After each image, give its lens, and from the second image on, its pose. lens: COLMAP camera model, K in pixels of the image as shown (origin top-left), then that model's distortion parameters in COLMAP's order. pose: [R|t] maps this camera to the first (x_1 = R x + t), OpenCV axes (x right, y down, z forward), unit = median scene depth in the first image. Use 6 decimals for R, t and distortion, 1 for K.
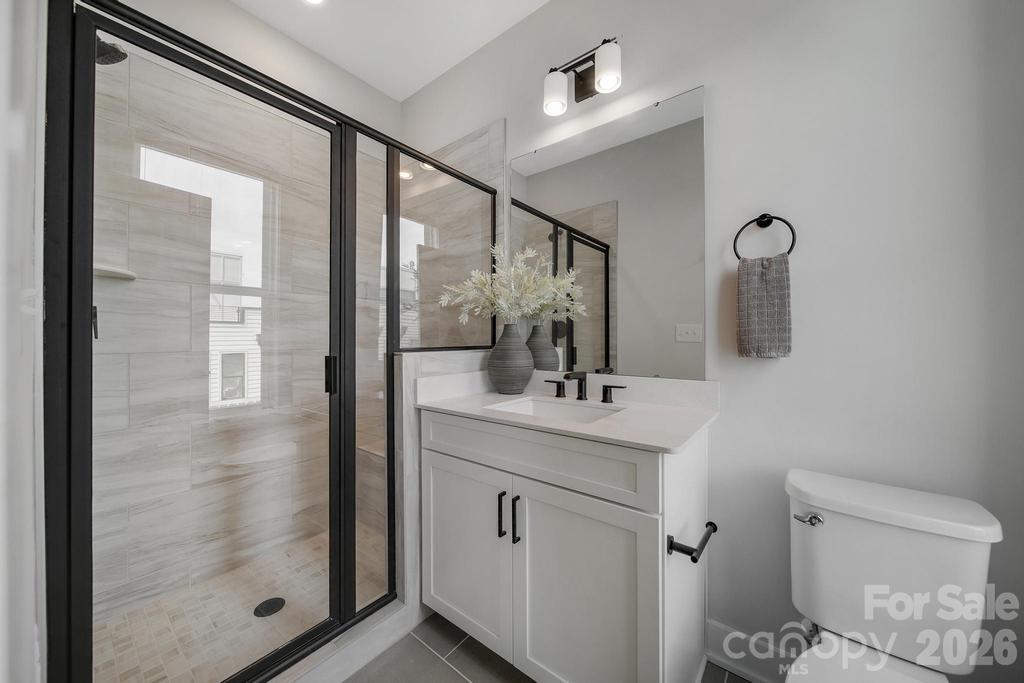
lens RADIAL K [[357.9, 0, 512.9], [0, 357.9, 342.2], [0, 0, 1]] dist [-0.005589, -0.000396]
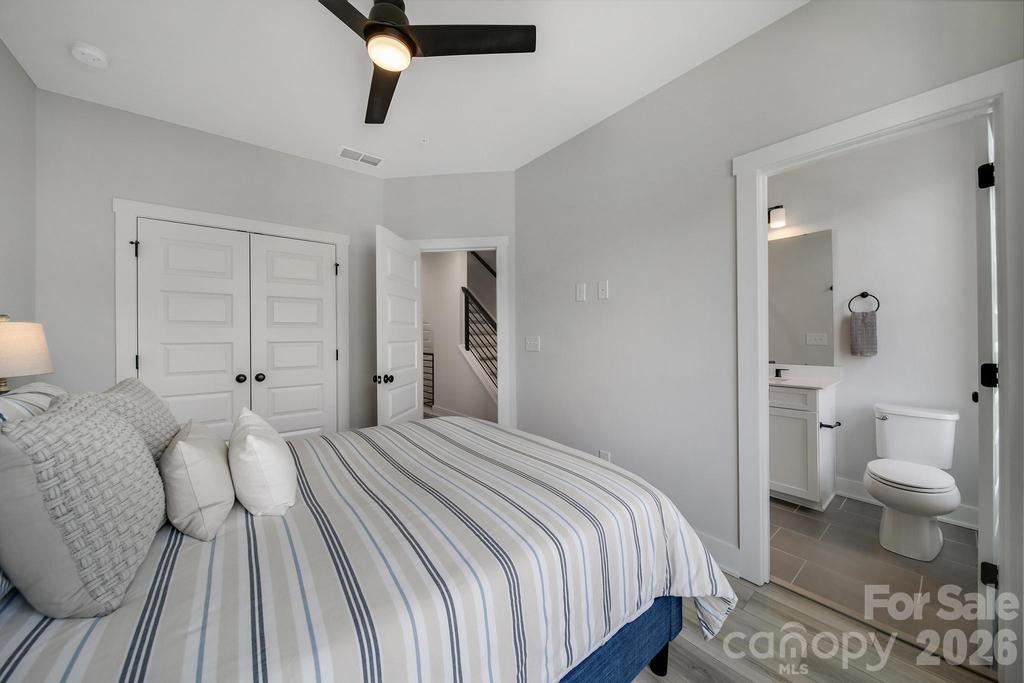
lens RADIAL K [[357.9, 0, 509.8], [0, 357.9, 340.9], [0, 0, 1]] dist [-0.005589, -0.000396]
pose [[0.975859, -0.007075, -0.218287, -0.992516], [0.007037, 0.999975, -0.000954, -0.064622], [0.218288, -0.000605, 0.975884, -1.683742]]
